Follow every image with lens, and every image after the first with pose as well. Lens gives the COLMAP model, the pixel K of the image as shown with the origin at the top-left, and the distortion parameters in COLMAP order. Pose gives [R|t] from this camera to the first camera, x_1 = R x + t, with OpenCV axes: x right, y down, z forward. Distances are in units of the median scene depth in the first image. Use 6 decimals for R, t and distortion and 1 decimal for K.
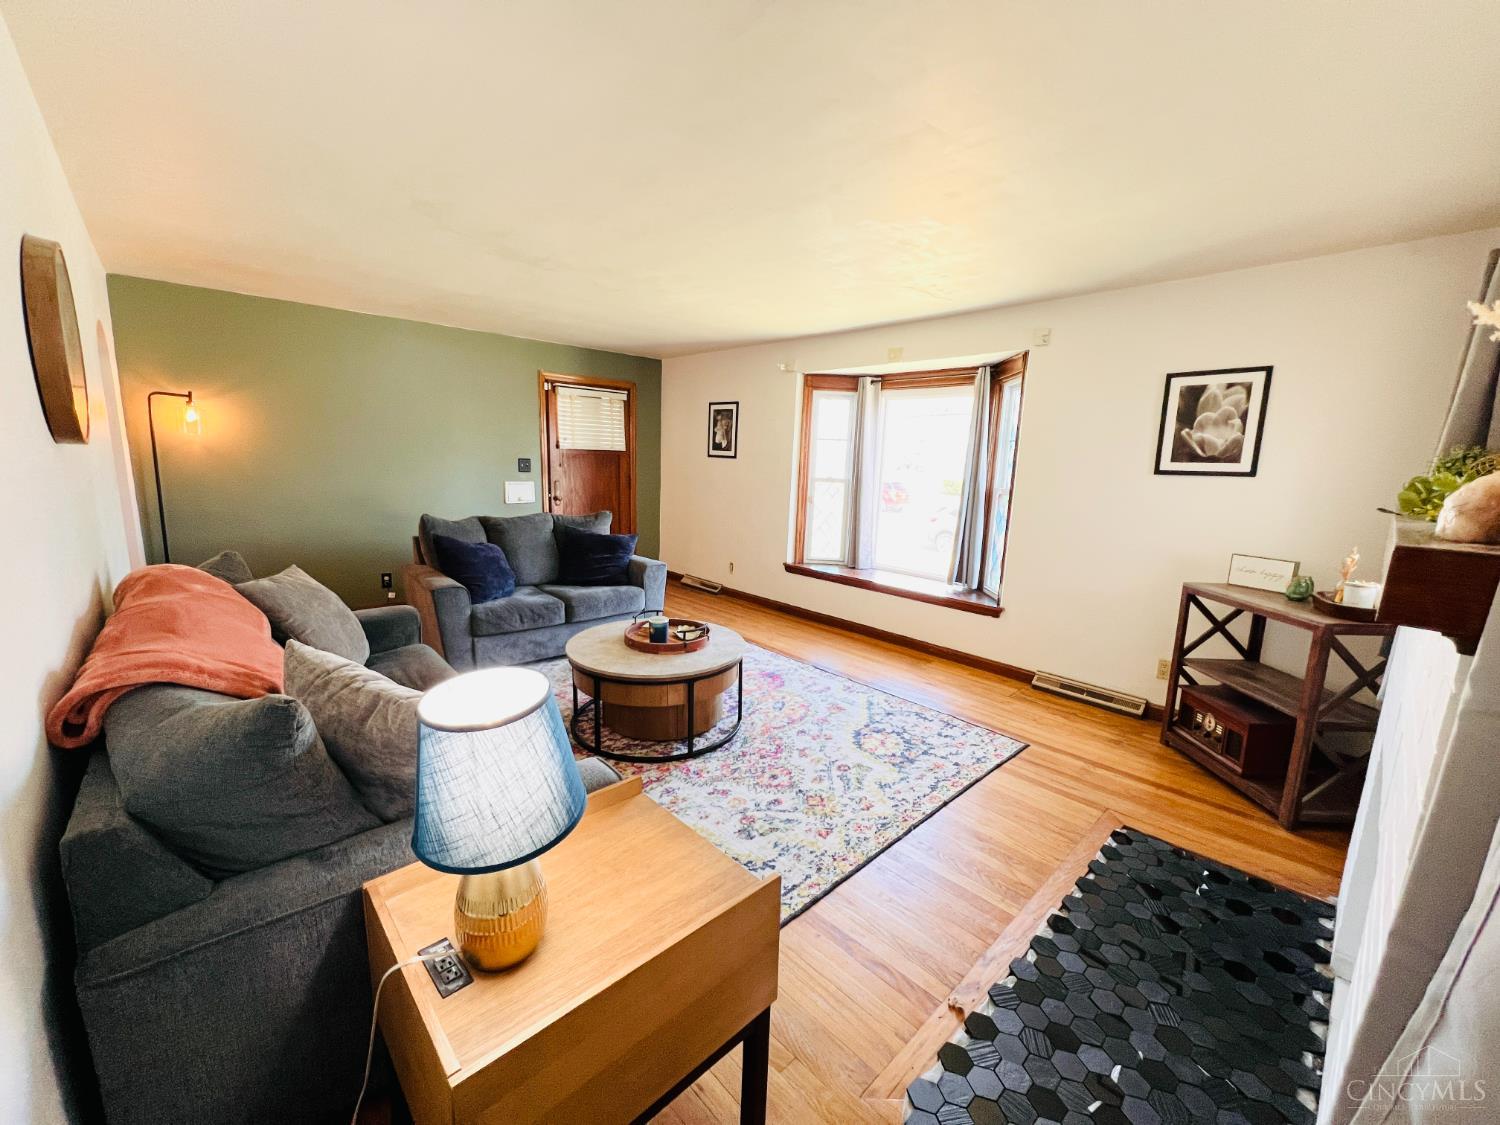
lens RADIAL K [[599.6, 0, 756.4], [0, 599.6, 567.9], [0, 0, 1]] dist [0.000377, -0.000291]
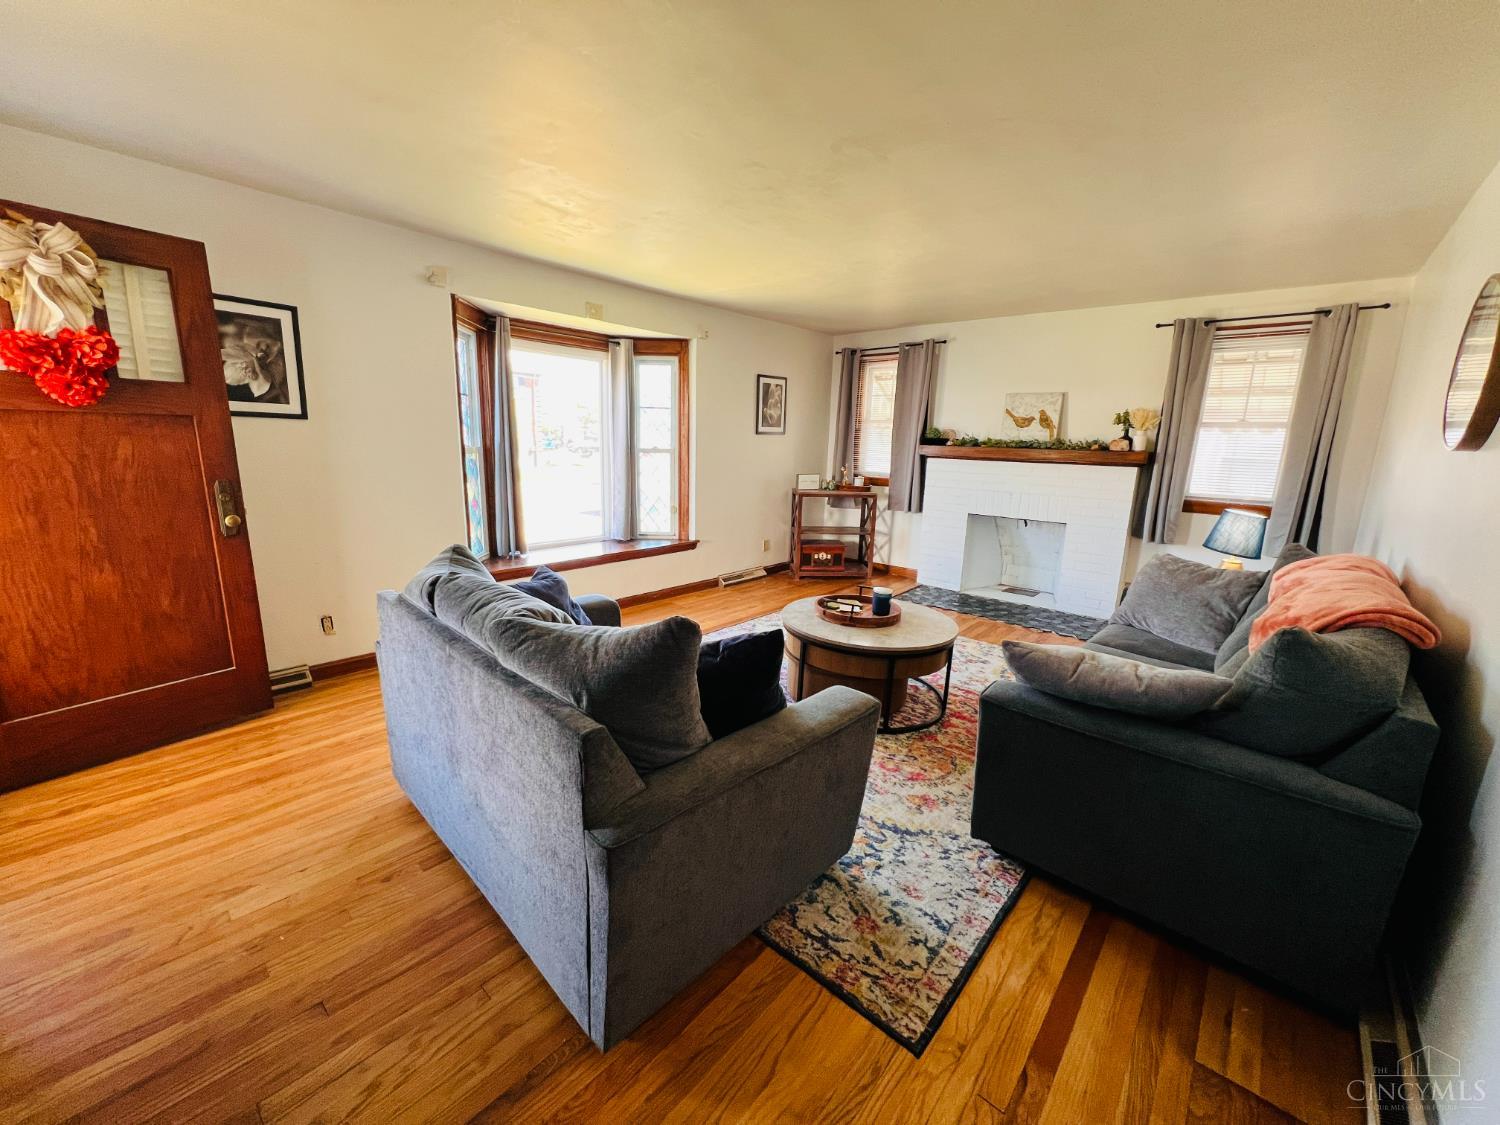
lens RADIAL K [[599.6, 0, 749.2], [0, 599.6, 559.1], [0, 0, 1]] dist [0.000377, -0.000291]
pose [[-0.086654, -0.241572, 0.966506, -1.081692], [0.143405, 0.957027, 0.252060, -0.254833], [-0.985863, 0.160444, -0.048287, 1.192607]]
